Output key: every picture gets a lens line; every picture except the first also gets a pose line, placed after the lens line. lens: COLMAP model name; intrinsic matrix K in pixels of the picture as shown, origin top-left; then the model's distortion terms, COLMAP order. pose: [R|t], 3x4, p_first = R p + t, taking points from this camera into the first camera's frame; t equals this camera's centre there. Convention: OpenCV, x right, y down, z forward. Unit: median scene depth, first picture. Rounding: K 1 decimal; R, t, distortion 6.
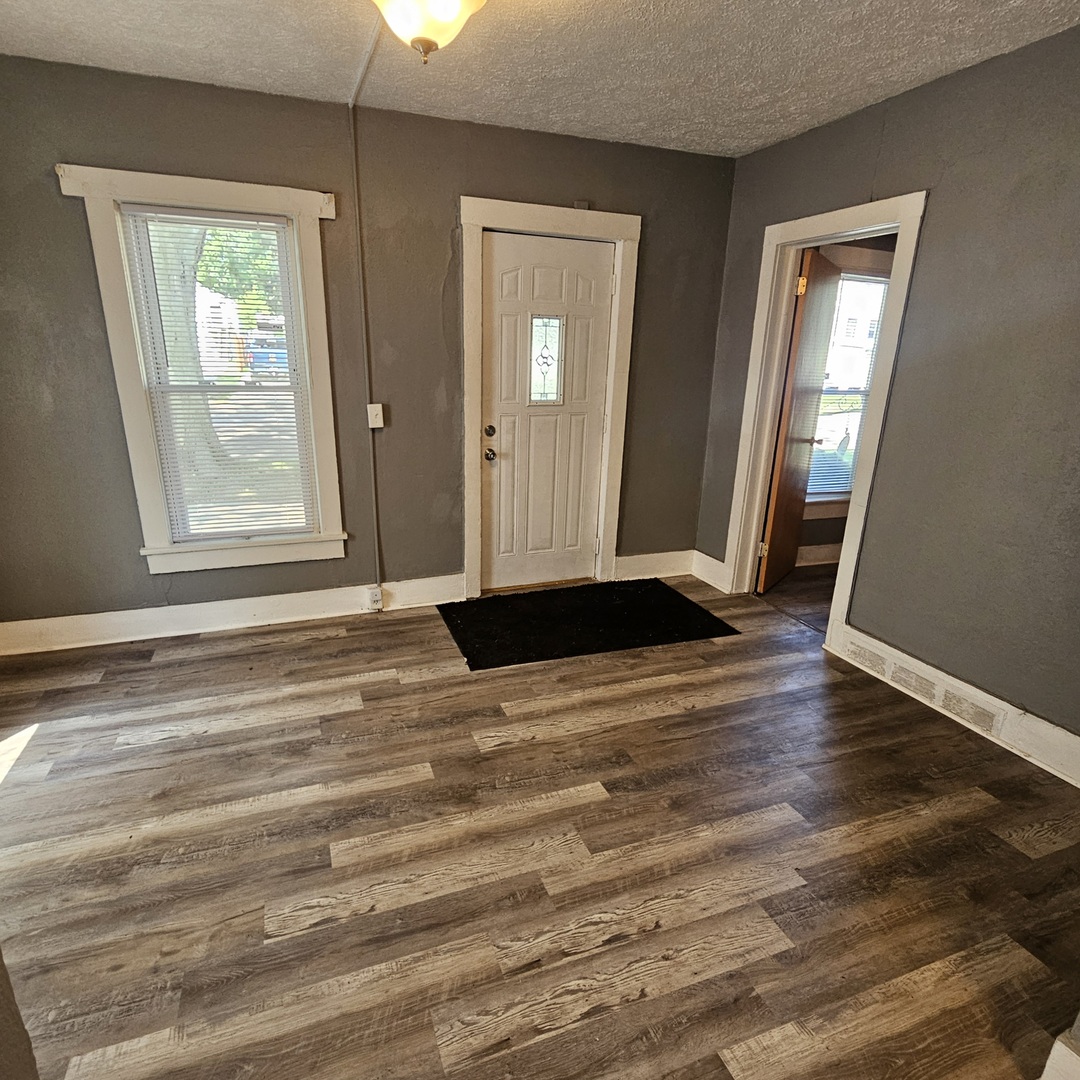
lens RADIAL K [[631.1, 0, 537.6], [0, 631.1, 567.3], [0, 0, 1]] dist [0.001018, 0.001106]
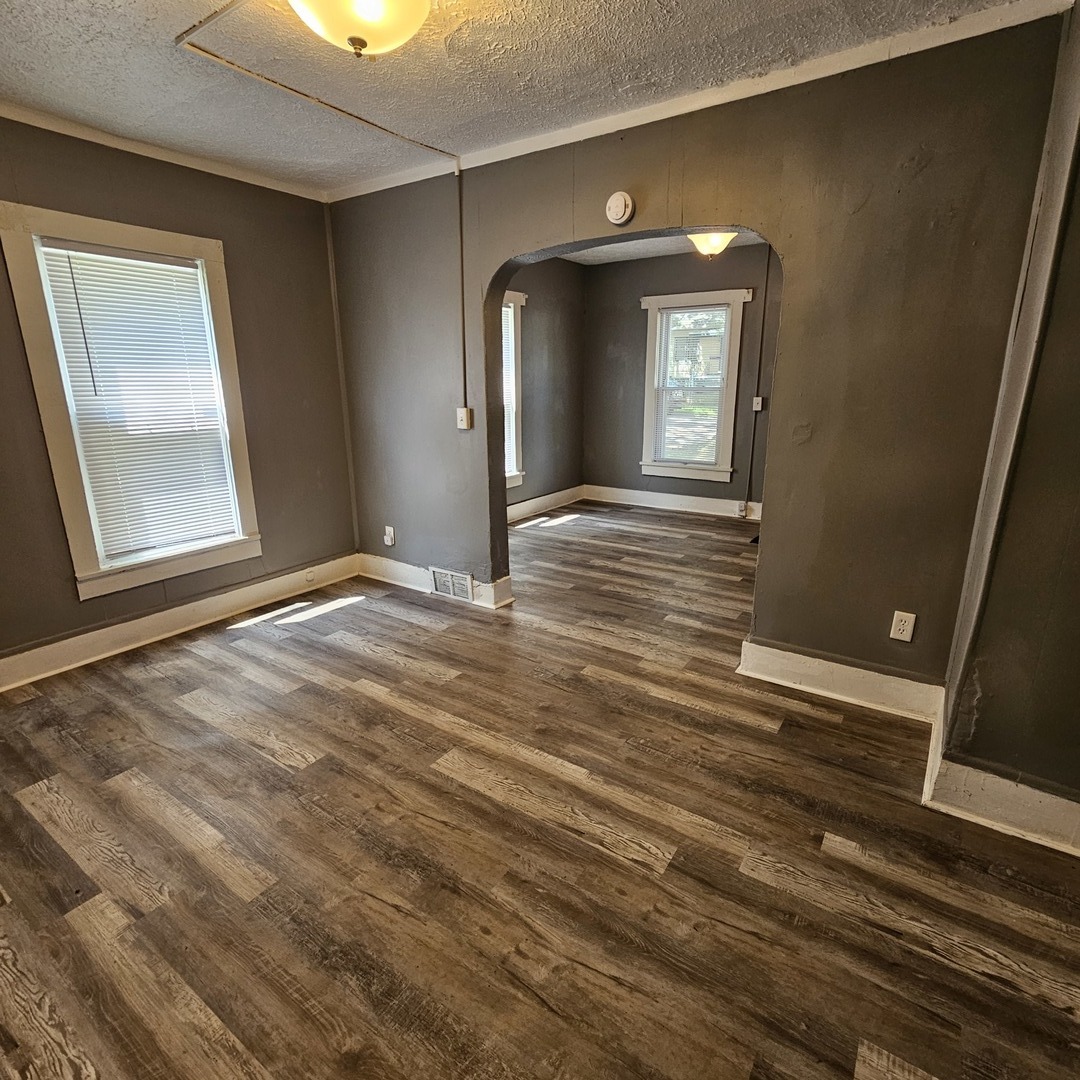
lens RADIAL K [[597.9, 0, 540.0], [0, 597.9, 540.0], [0, 0, 1]] dist [-0.000914, -0.000578]
pose [[0.570994, 0.194538, -0.797572, 1.082688], [-0.242347, 0.968165, 0.062648, 0.235147], [0.784368, 0.157518, 0.599962, -0.574864]]
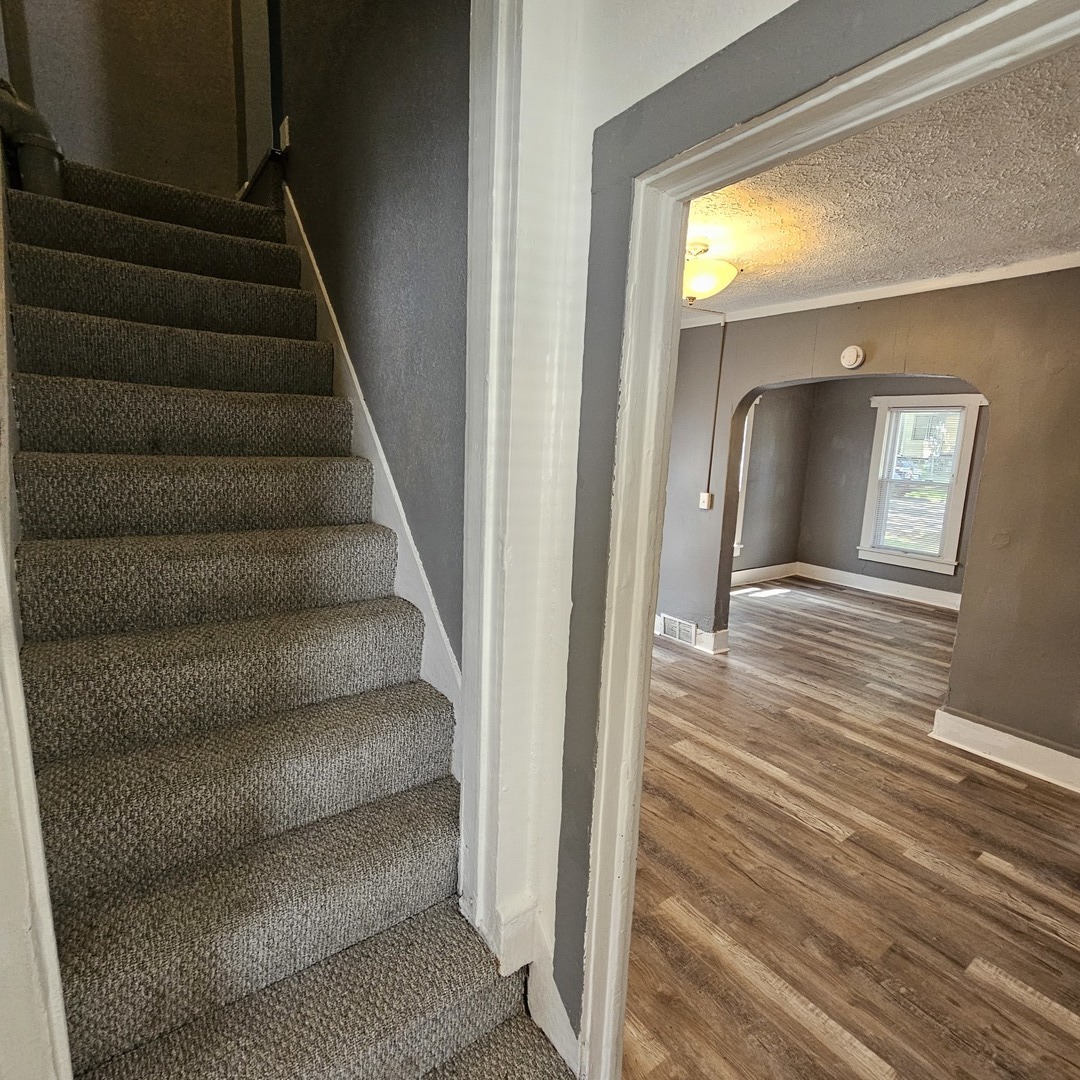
lens RADIAL K [[597.9, 0, 540.0], [0, 597.9, 540.0], [0, 0, 1]] dist [-0.000914, -0.000578]
pose [[0.264819, 0.154608, -0.951823, 1.409044], [-0.335113, 0.940297, 0.059499, 0.260863], [0.904196, 0.303212, 0.300820, -0.875630]]
